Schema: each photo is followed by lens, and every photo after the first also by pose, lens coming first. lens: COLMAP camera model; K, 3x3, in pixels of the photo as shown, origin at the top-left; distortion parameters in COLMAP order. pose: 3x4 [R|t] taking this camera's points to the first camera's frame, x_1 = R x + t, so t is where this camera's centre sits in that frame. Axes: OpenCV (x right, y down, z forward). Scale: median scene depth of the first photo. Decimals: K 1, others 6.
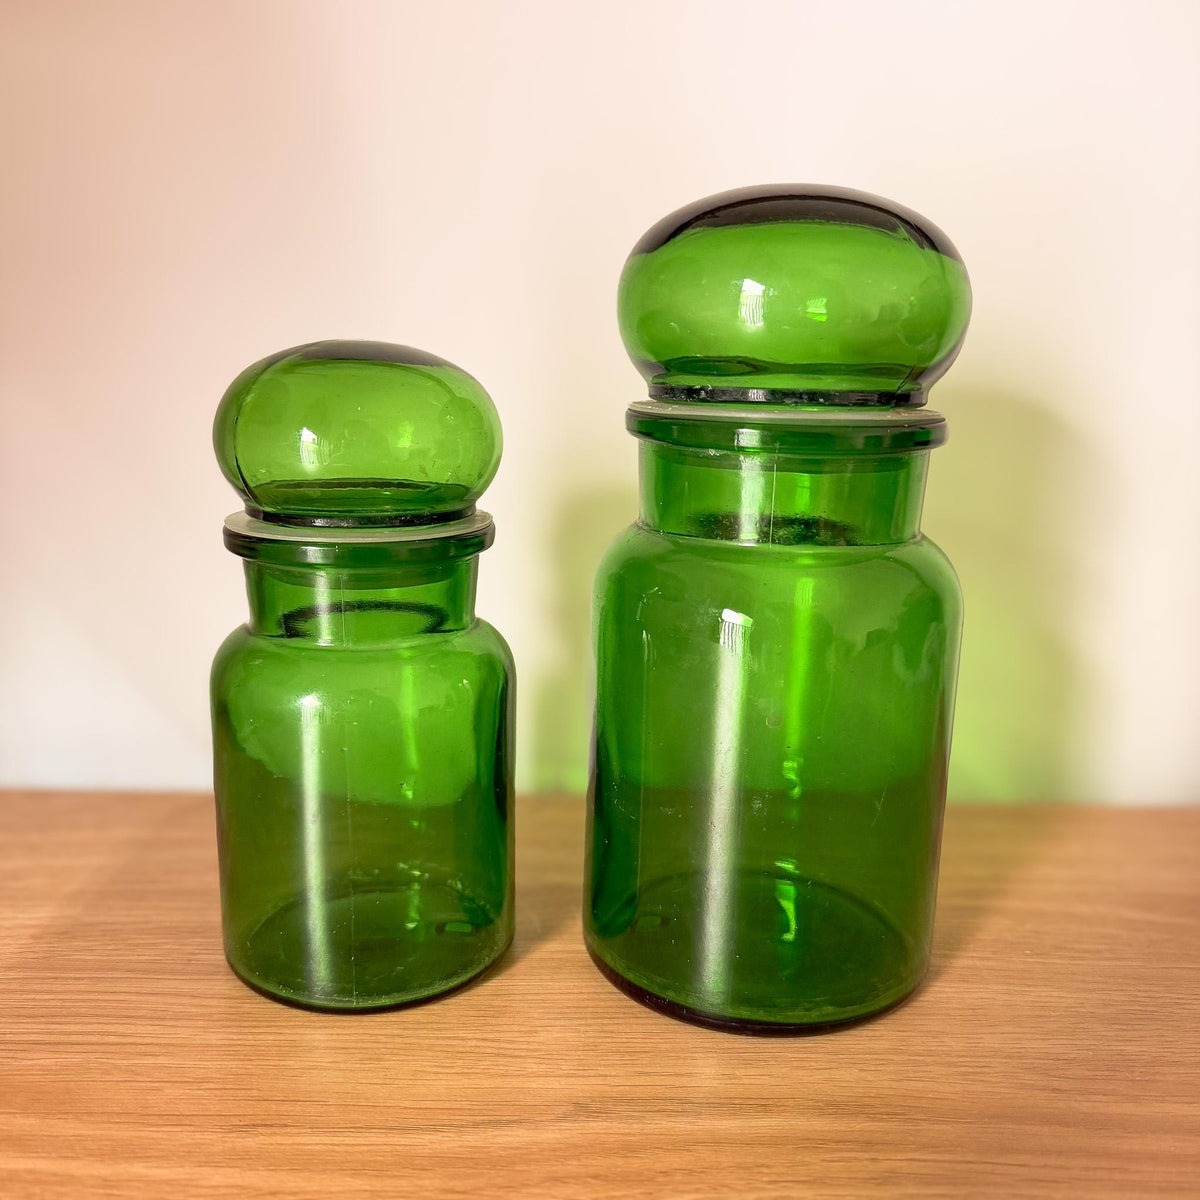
lens RADIAL K [[1273.9, 0, 599.2], [0, 1273.9, 605.1], [0, 0, 1]] dist [-0.024717, 0.000000]
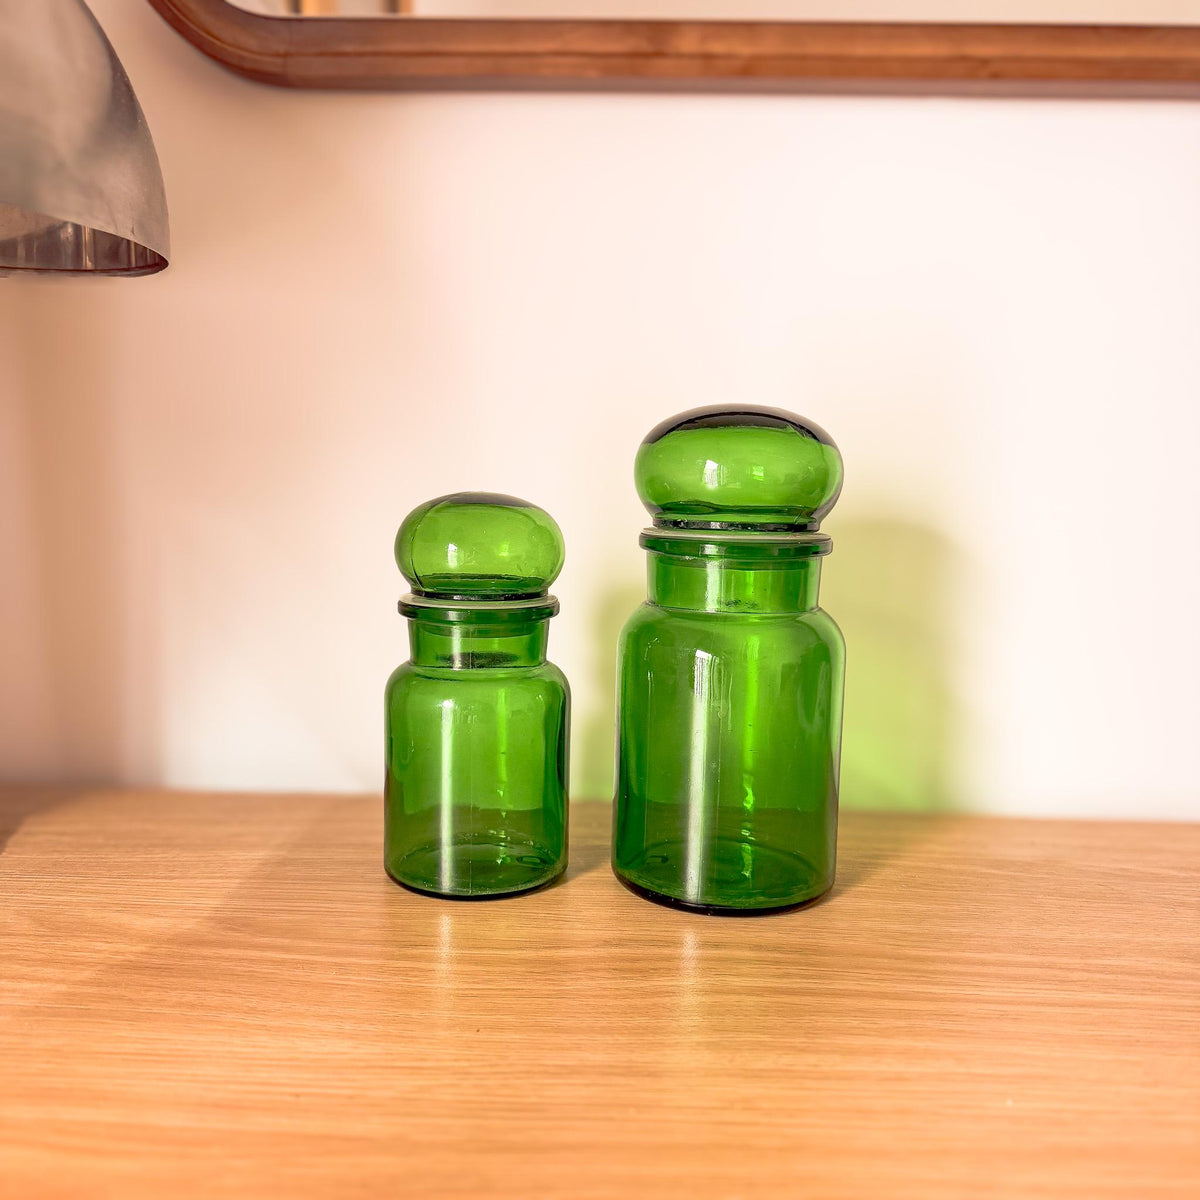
lens RADIAL K [[1305.5, 0, 612.8], [0, 1305.5, 580.0], [0, 0, 1]] dist [0.023953, 0.000000]
pose [[0.999659, 0.005705, -0.025465, 0.030971], [-0.008731, 0.992693, -0.120349, 0.115704], [0.024592, 0.120530, 0.992405, -0.704306]]
